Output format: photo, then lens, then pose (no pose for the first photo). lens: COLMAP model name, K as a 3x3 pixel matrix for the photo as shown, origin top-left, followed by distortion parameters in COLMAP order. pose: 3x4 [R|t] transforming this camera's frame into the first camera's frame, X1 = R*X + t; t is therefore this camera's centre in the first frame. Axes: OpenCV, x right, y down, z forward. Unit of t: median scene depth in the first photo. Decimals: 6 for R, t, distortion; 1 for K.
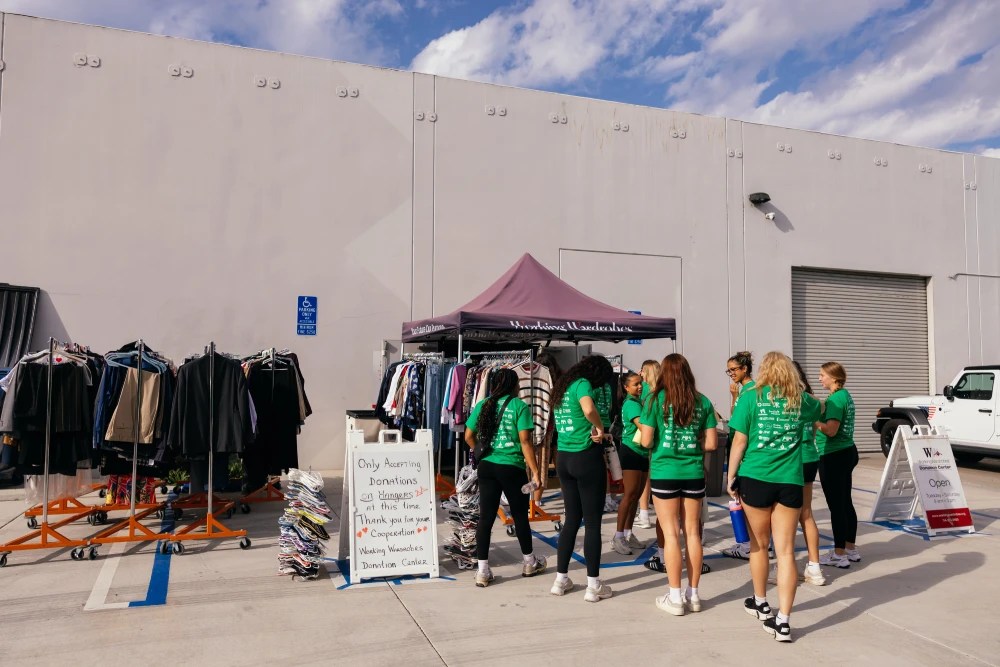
lens RADIAL K [[848.6, 0, 500.4], [0, 848.6, 333.6], [0, 0, 1]] dist [0.007445, 0.006741]
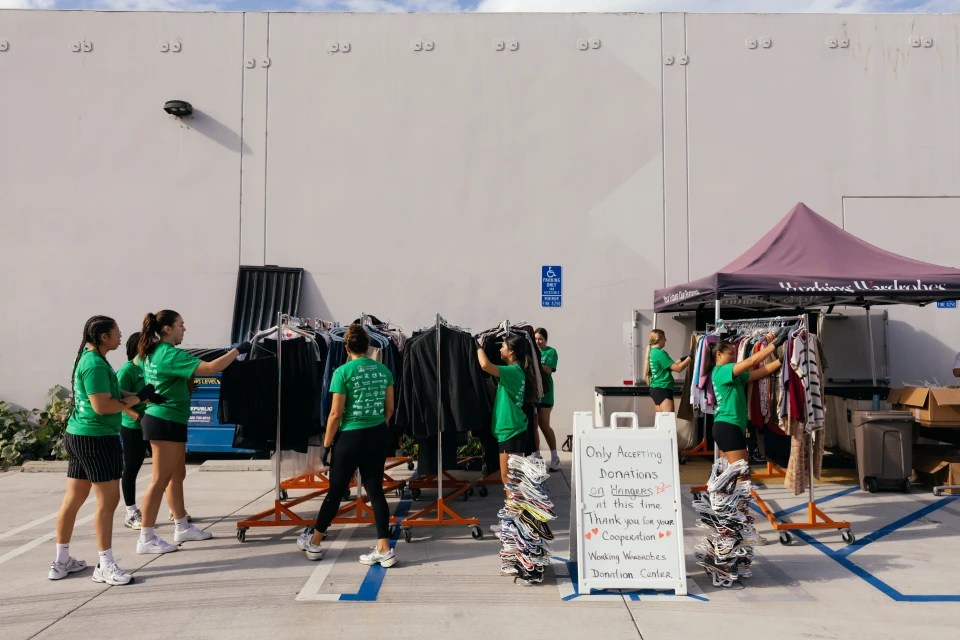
lens RADIAL K [[814.7, 0, 478.6], [0, 814.7, 317.2], [0, 0, 1]] dist [0.007445, 0.006741]
pose [[0.936978, -0.022752, -0.348646, 0.015973], [0.025856, 0.999657, 0.004253, 0.010192], [0.348430, -0.013000, 0.937245, 0.167229]]
